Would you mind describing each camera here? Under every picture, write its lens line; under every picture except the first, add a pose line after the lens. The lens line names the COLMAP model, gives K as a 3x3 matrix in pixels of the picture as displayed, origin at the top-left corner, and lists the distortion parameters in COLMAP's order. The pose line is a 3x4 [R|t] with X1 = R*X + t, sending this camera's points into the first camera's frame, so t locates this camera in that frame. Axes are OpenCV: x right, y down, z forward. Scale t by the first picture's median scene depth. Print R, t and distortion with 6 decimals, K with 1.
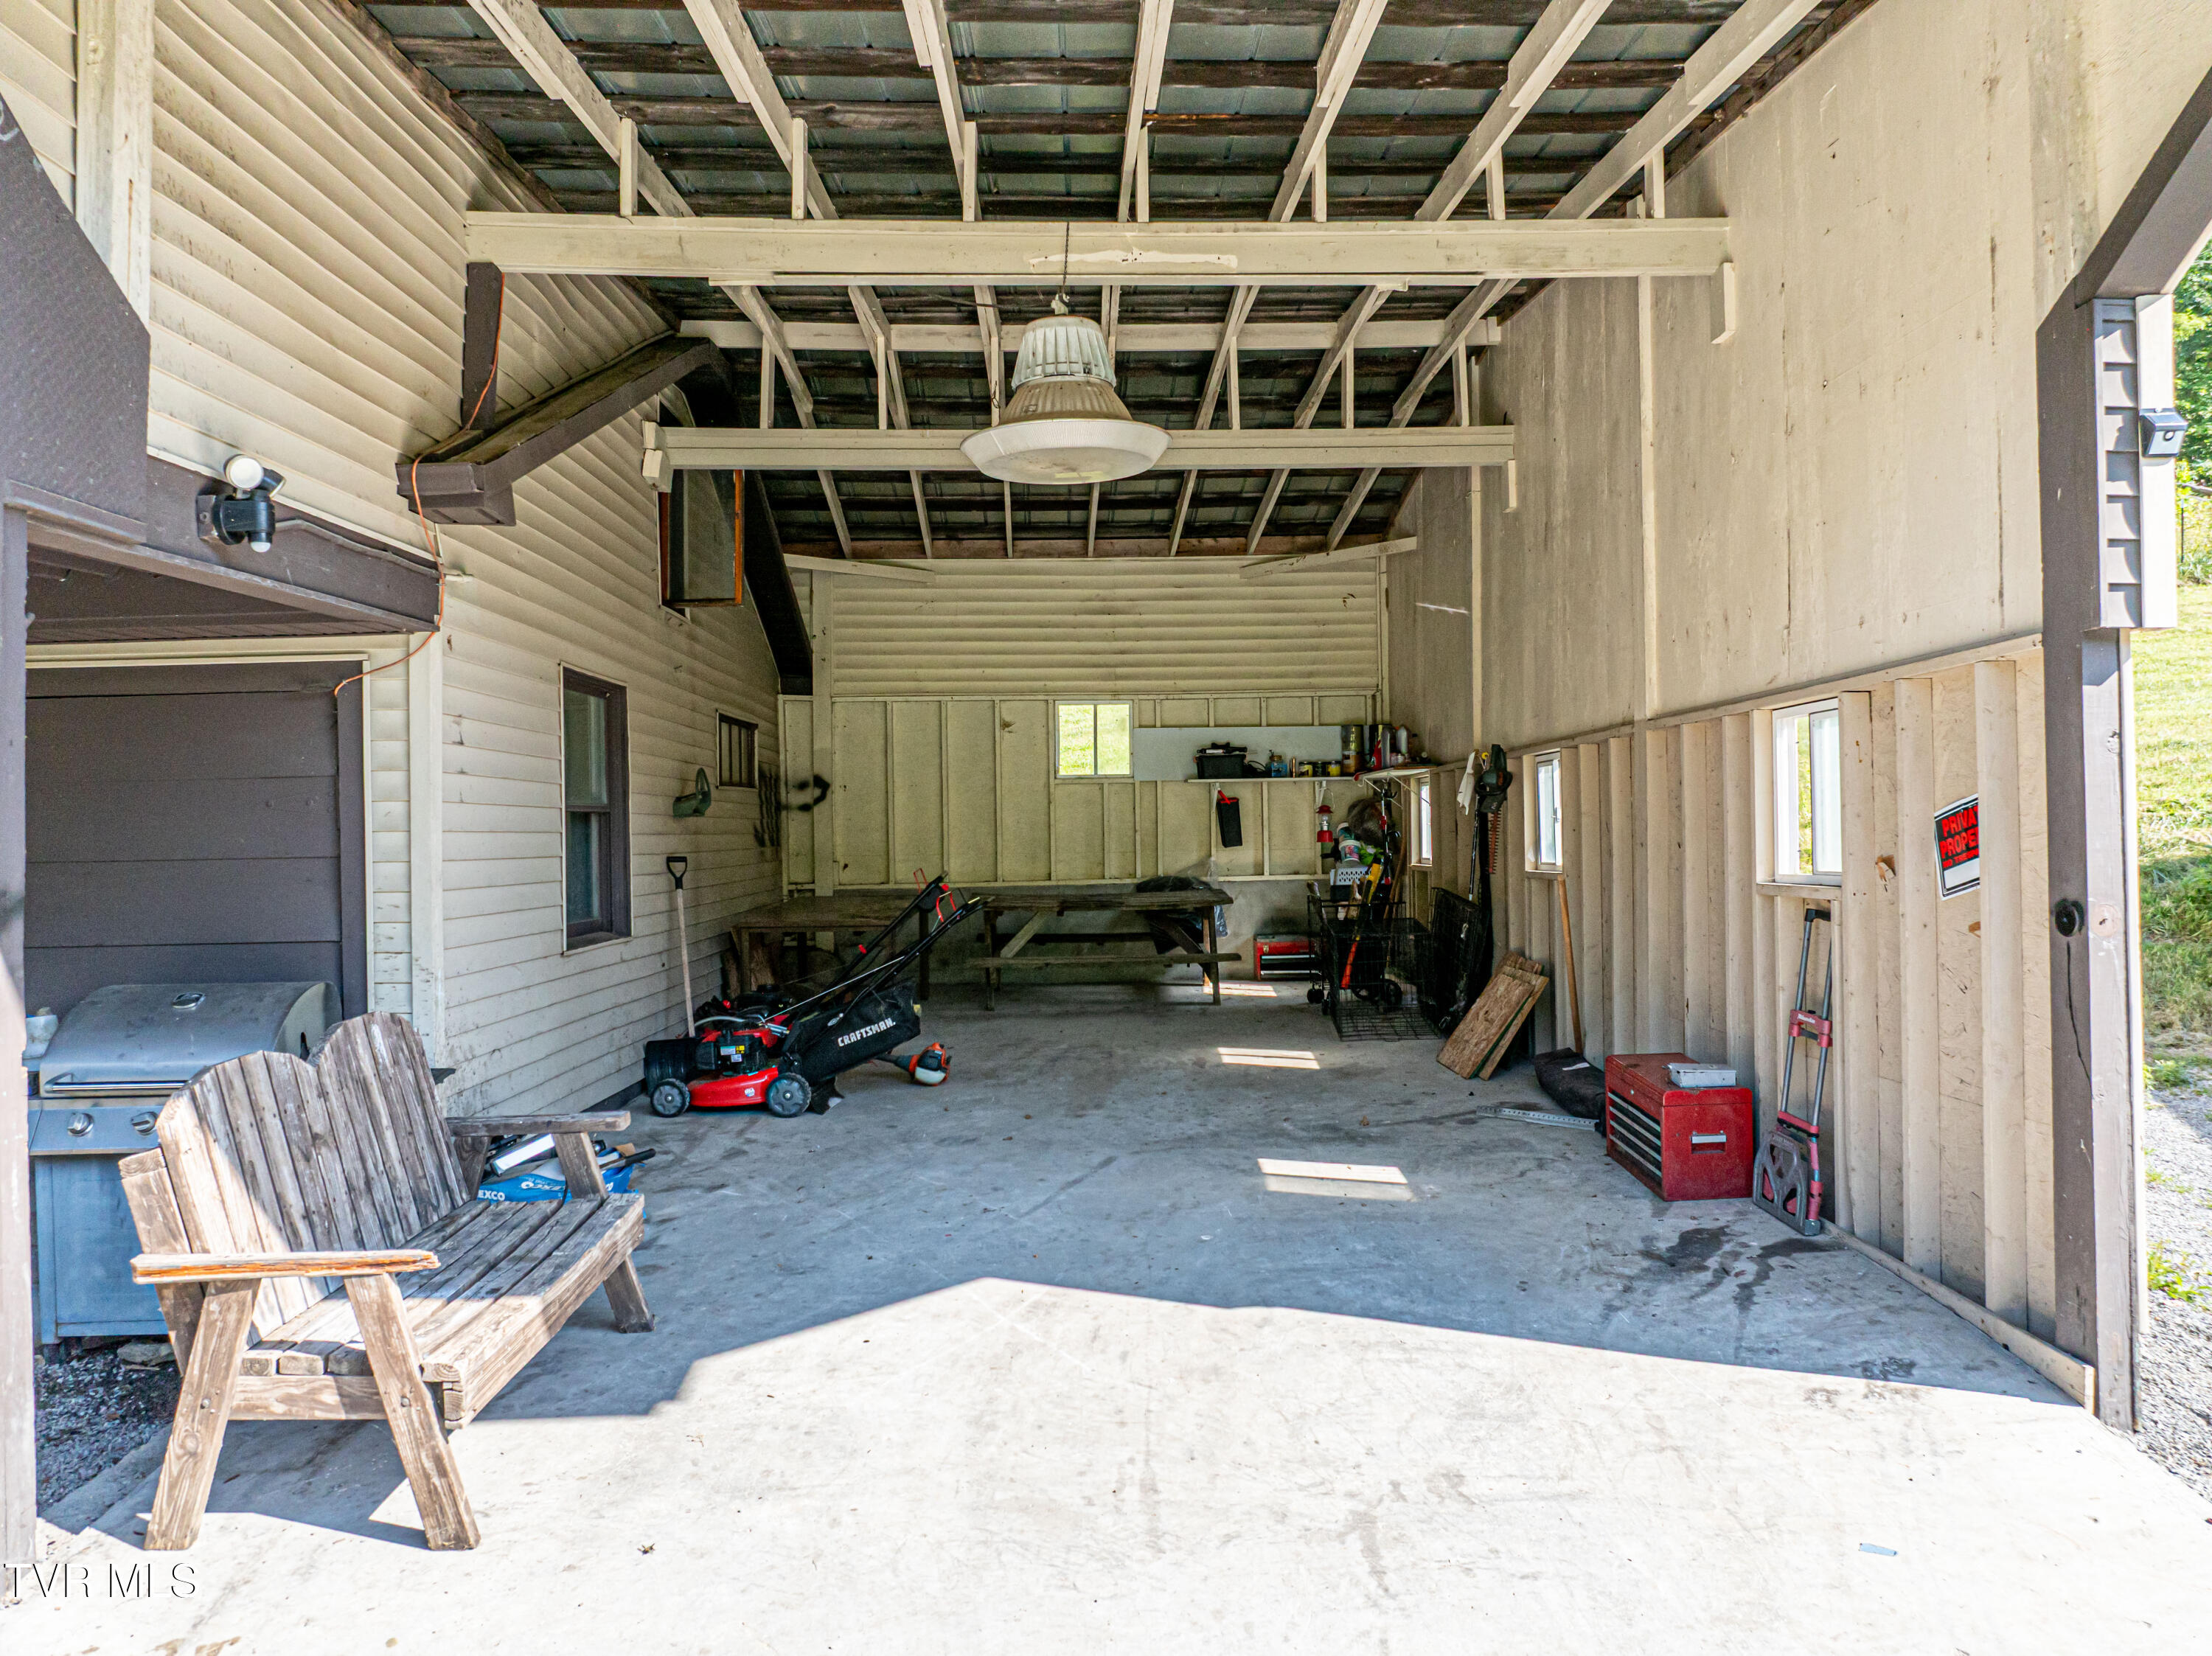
lens RADIAL K [[1560.1, 0, 1114.3], [0, 1560.1, 816.6], [0, 0, 1]] dist [-0.034979, 0.004552]
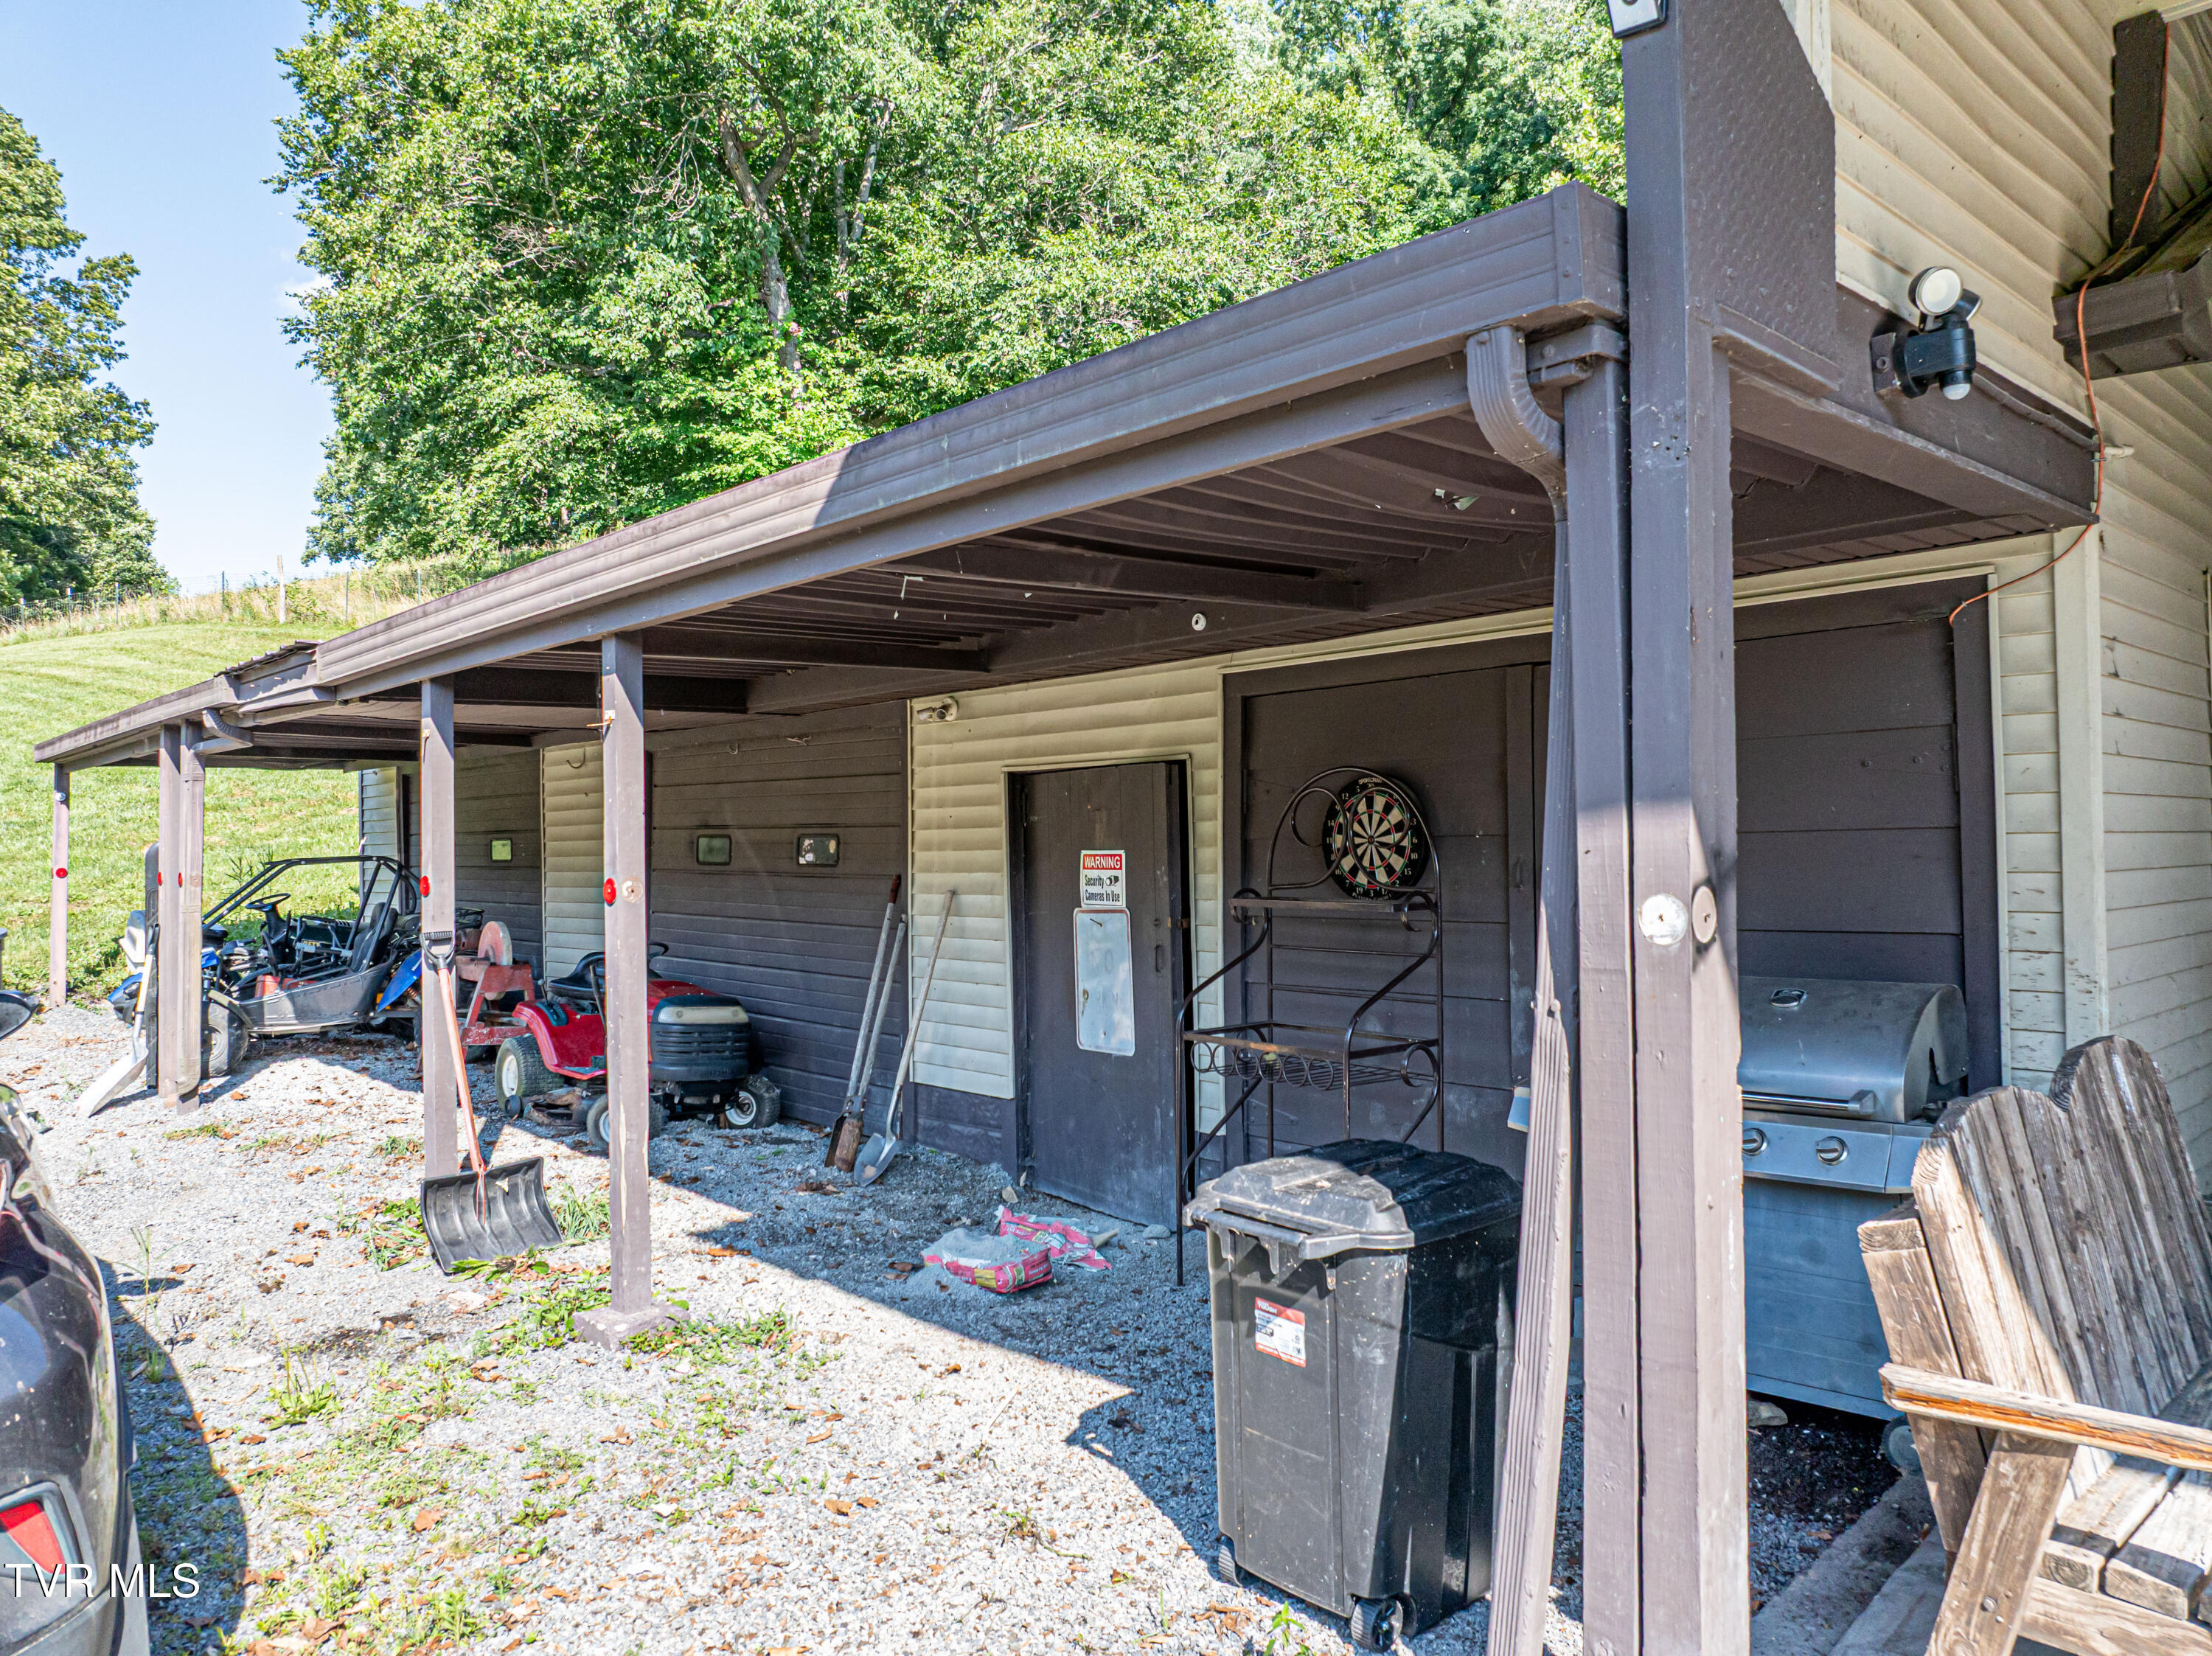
lens RADIAL K [[1560.1, 0, 1114.3], [0, 1560.1, 816.6], [0, 0, 1]] dist [-0.034979, 0.004552]
pose [[0.668367, -0.010713, -0.743755, -0.216276], [0.012487, 0.999917, -0.003182, 0.018931], [0.743727, -0.007160, 0.668445, 0.164027]]
